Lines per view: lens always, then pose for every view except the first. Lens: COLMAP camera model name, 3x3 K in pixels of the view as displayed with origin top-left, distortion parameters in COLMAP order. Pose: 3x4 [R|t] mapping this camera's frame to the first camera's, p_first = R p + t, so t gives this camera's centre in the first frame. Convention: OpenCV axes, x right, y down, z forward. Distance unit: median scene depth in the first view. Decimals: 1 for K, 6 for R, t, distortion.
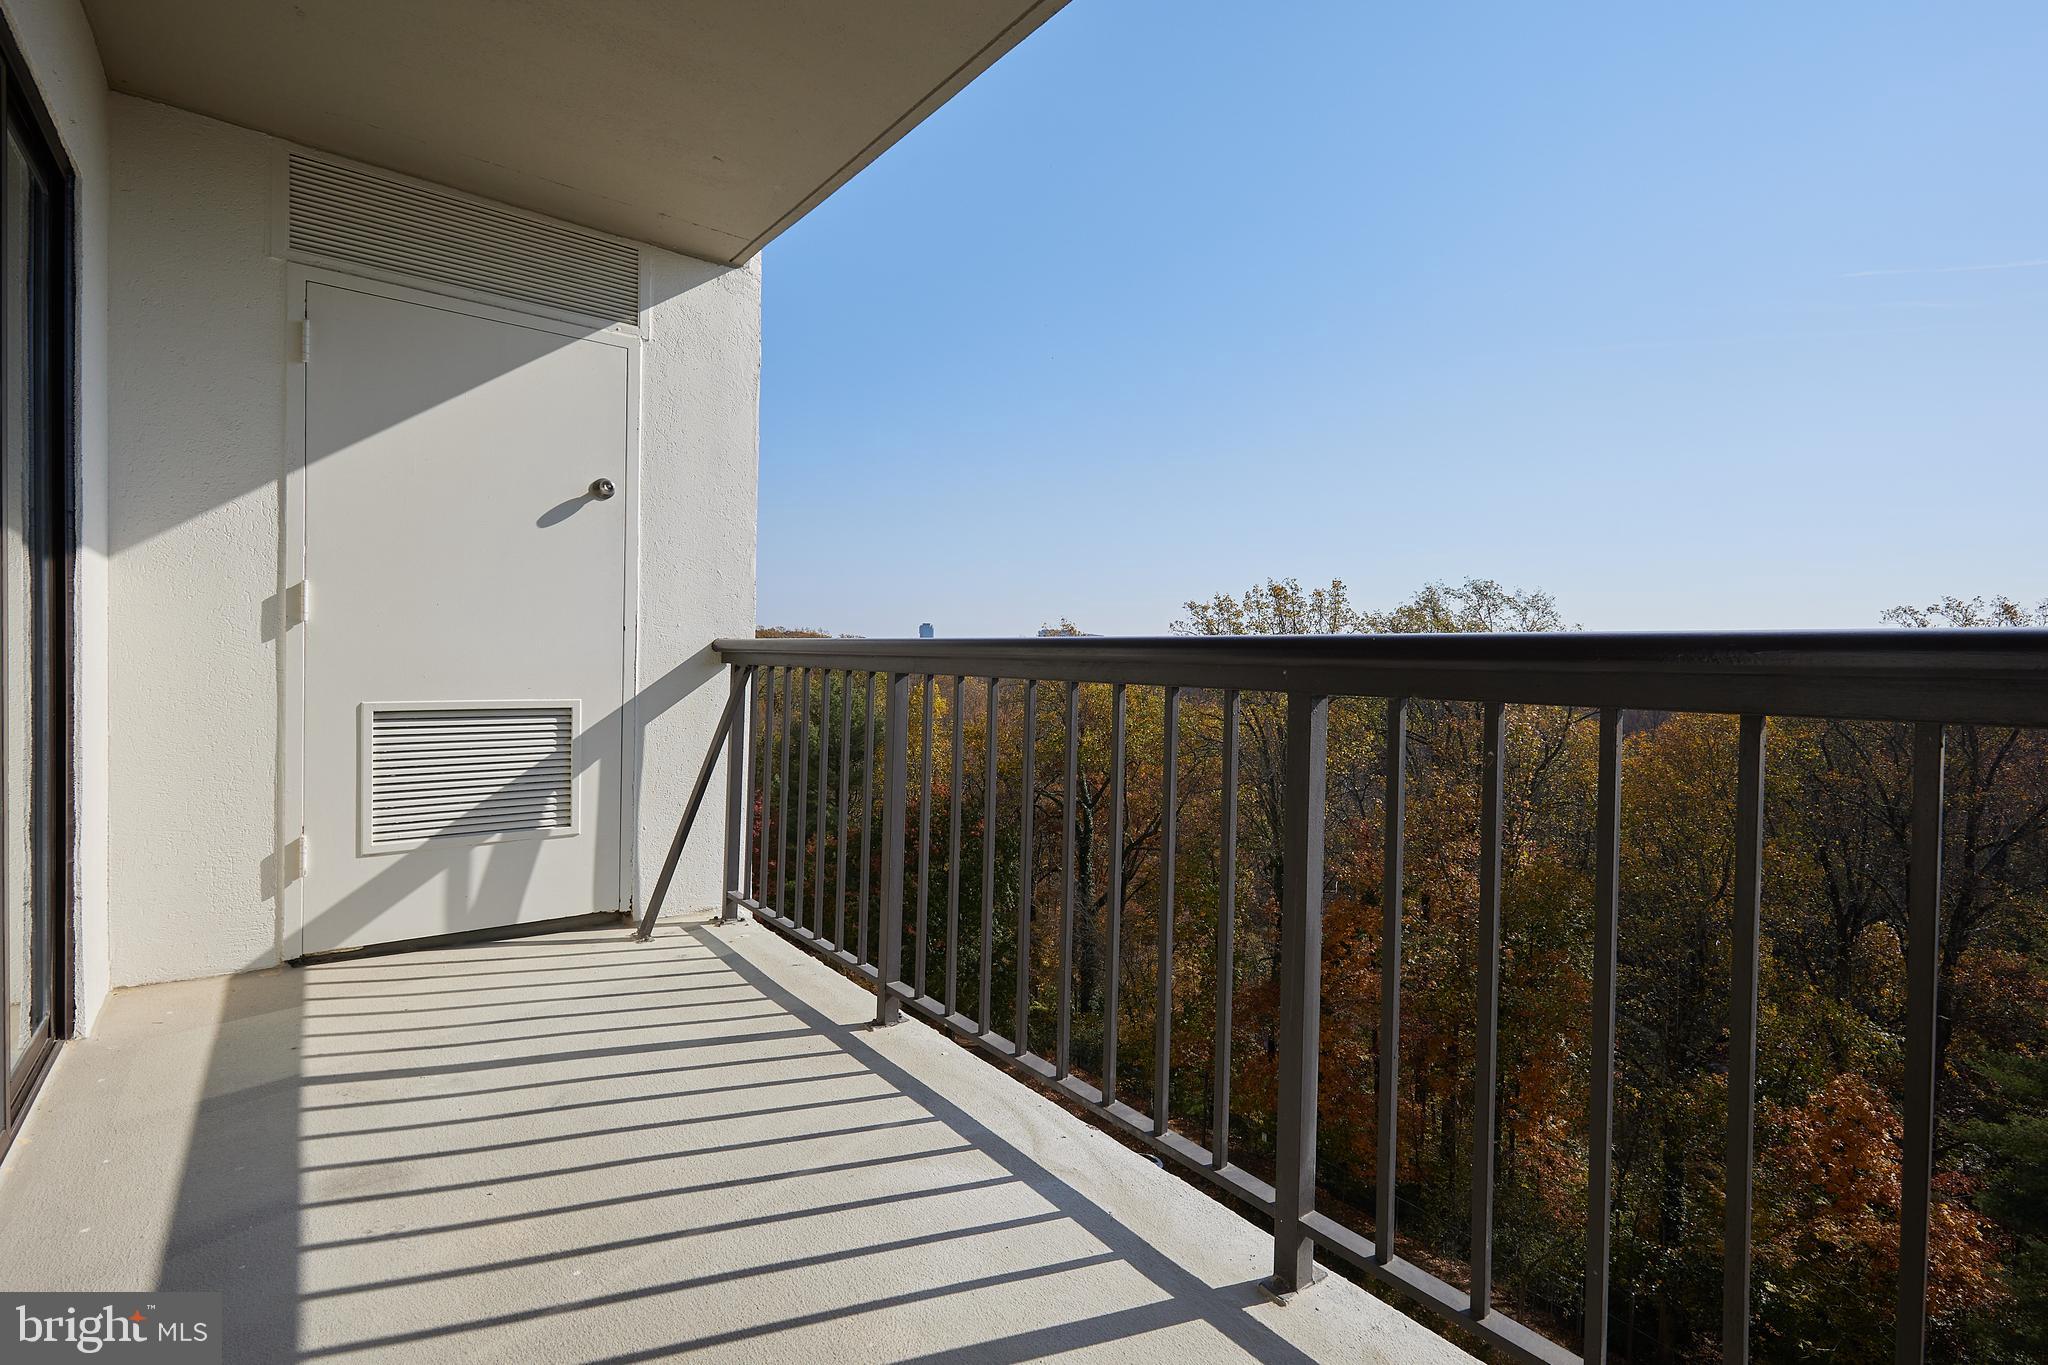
lens RADIAL K [[939.7, 0, 1031.4], [0, 939.7, 680.4], [0, 0, 1]] dist [0.002148, -0.000237]
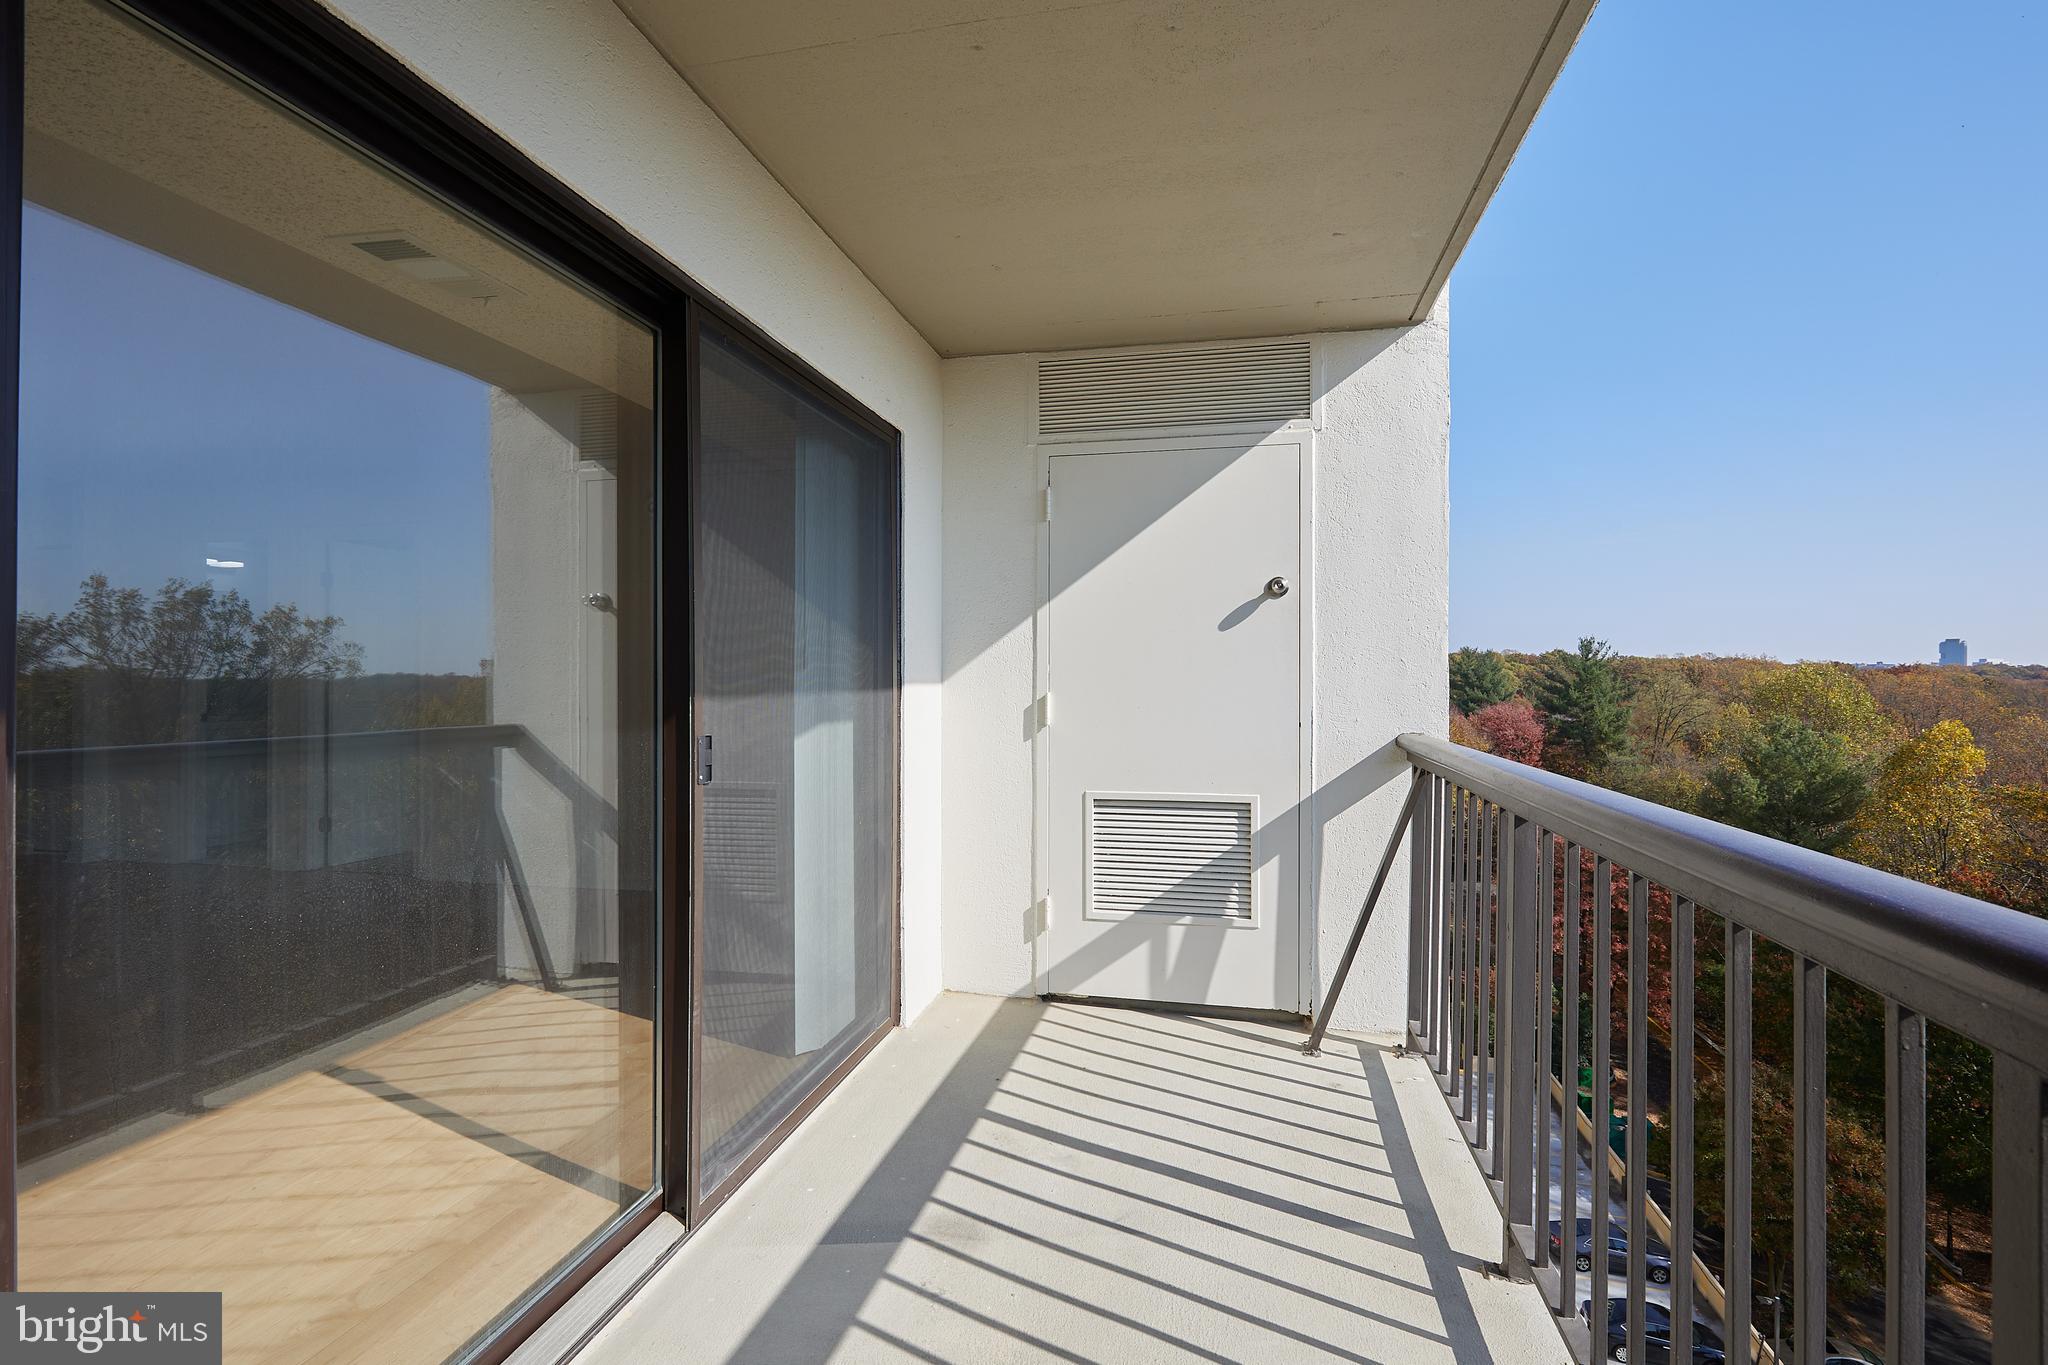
lens RADIAL K [[939.7, 0, 1025.0], [0, 939.7, 679.4], [0, 0, 1]] dist [0.002148, -0.000237]
pose [[0.629289, -0.022365, -0.776849, 0.158381], [-0.007663, 0.999359, -0.034978, -0.069121], [0.777133, 0.027964, 0.628715, 0.162114]]
